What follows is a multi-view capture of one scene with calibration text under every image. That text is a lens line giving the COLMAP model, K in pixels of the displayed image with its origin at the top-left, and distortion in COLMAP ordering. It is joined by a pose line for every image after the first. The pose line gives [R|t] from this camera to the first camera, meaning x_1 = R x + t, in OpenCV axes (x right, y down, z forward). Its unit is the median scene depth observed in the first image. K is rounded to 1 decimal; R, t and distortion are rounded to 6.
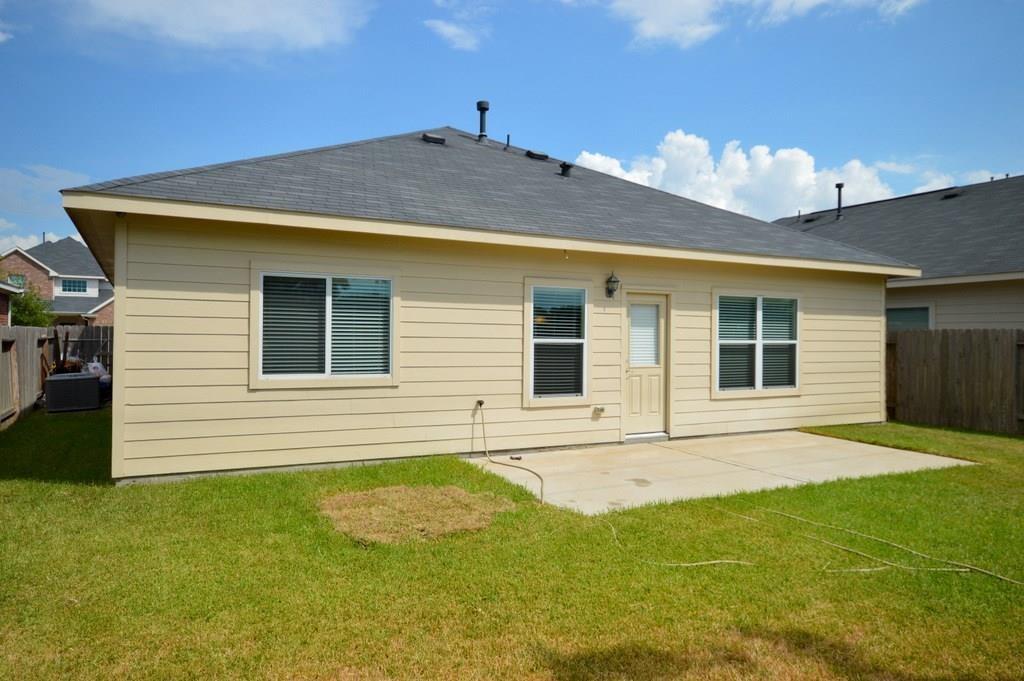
lens RADIAL K [[666.1, 0, 512.0], [0, 666.1, 340.5], [0, 0, 1]] dist [0.019896, 0.001268]
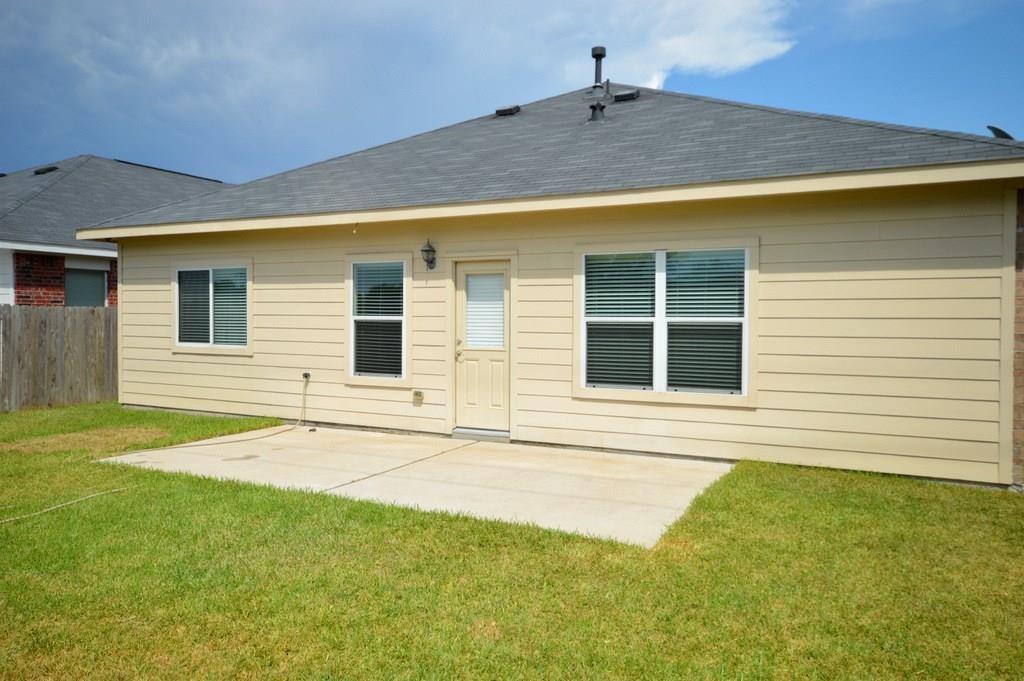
lens RADIAL K [[717.1, 0, 512.0], [0, 717.1, 340.5], [0, 0, 1]] dist [0.023062, -0.000396]
pose [[0.596444, 0.021011, -0.802379, 0.965596], [-0.002993, 0.999709, 0.023952, 0.007149], [0.802649, -0.011884, 0.596333, 0.512474]]
